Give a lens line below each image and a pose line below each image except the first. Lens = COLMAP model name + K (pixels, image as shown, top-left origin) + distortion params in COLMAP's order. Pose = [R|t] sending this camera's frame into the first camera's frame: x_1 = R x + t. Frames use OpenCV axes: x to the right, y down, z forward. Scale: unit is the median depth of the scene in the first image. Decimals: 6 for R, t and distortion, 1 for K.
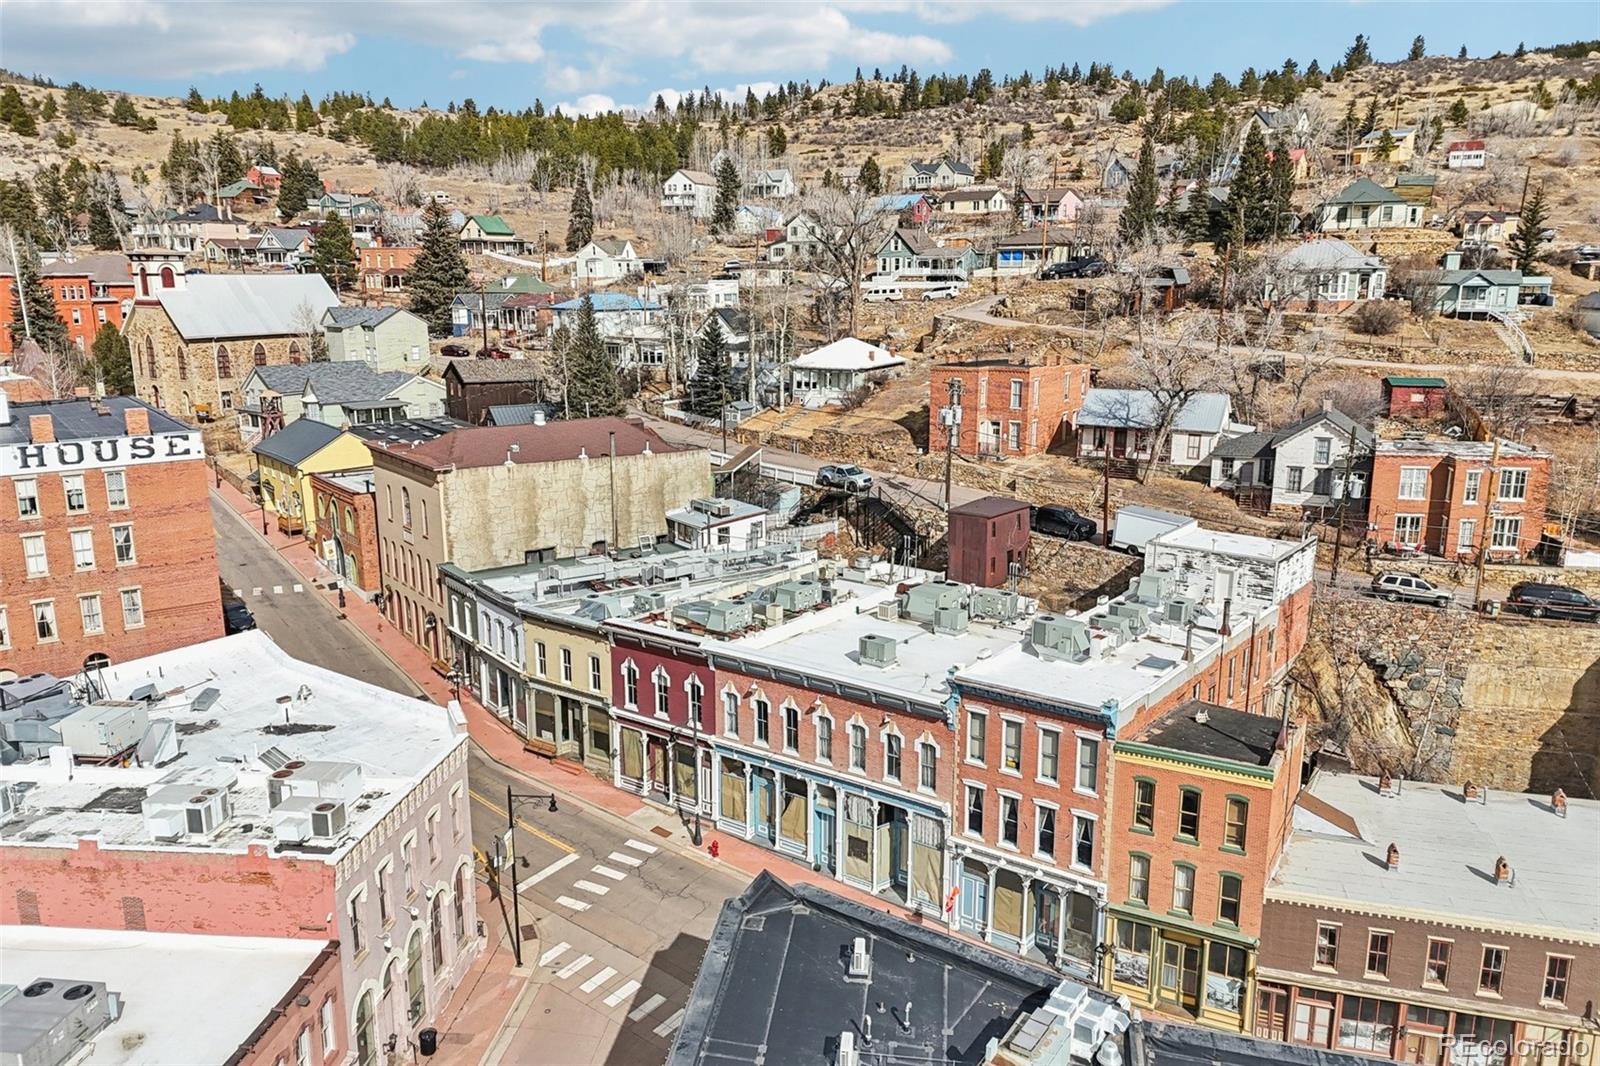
lens RADIAL K [[1165.7, 0, 802.3], [0, 1165.7, 534.6], [0, 0, 1]] dist [0.085202, -0.080852]
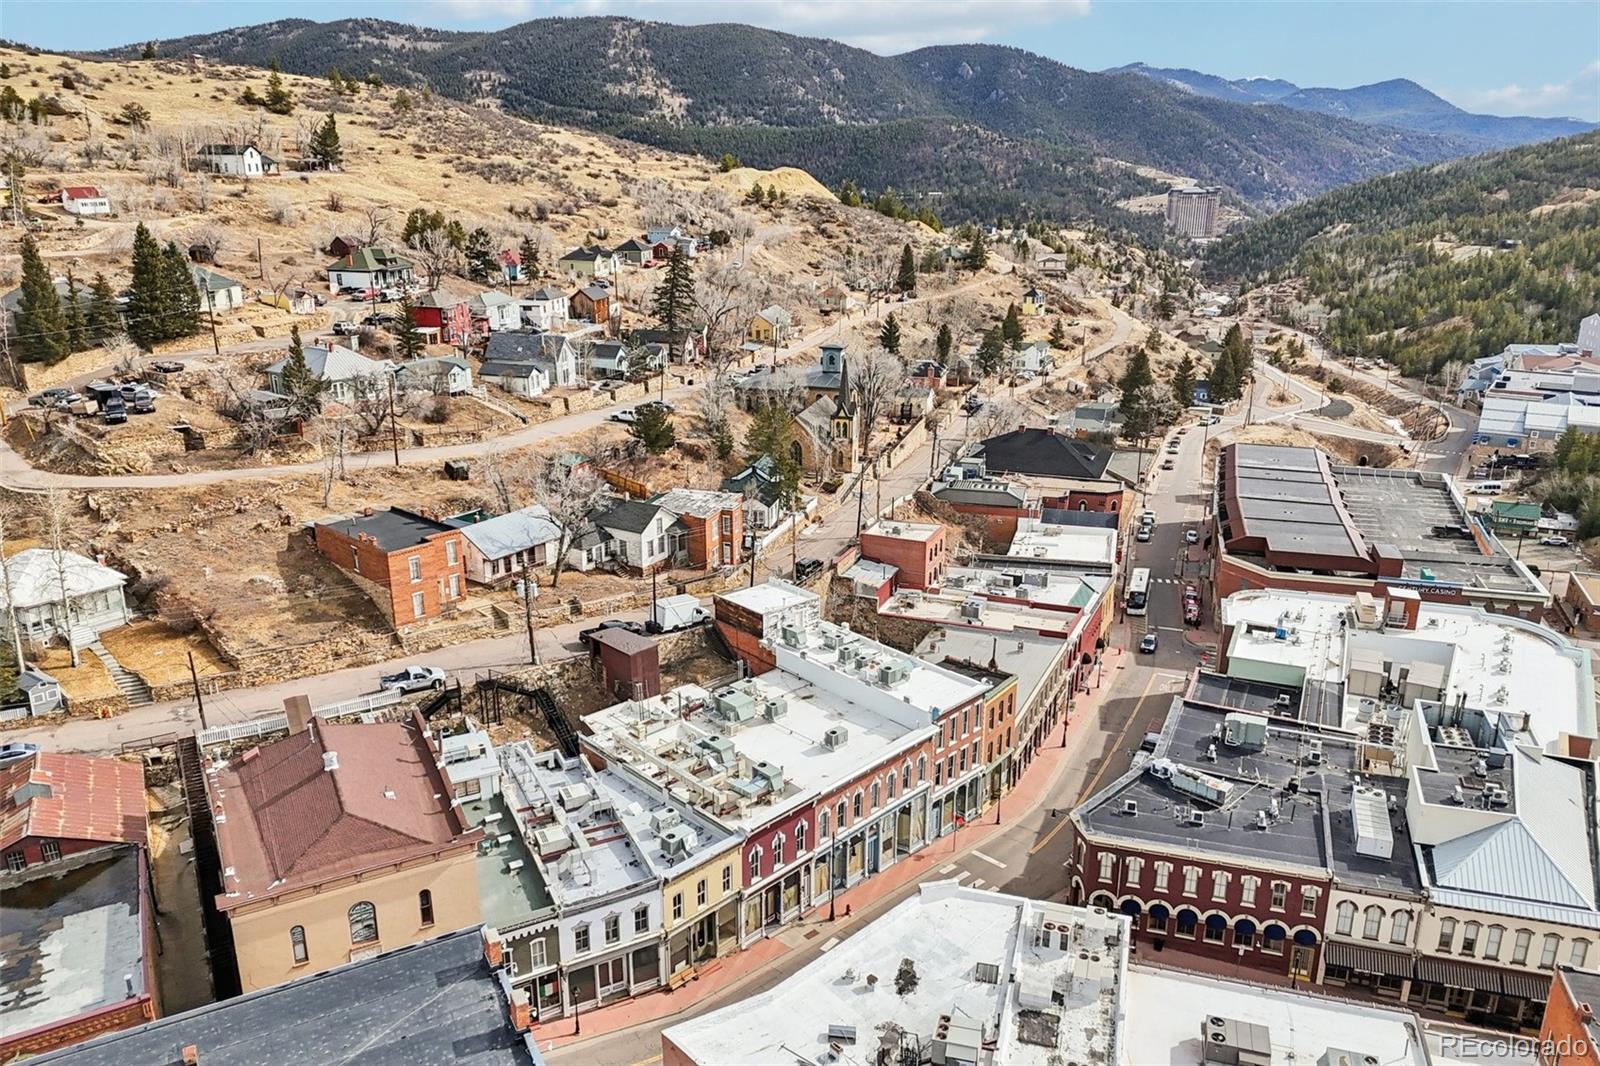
lens RADIAL K [[1166.1, 0, 812.2], [0, 1166.1, 532.5], [0, 0, 1]] dist [0.094454, -0.096816]
pose [[0.159241, -0.305183, 0.938885, -1.181418], [0.220464, 0.937997, 0.267502, -0.520830], [-0.962309, 0.164393, 0.216650, 0.571155]]
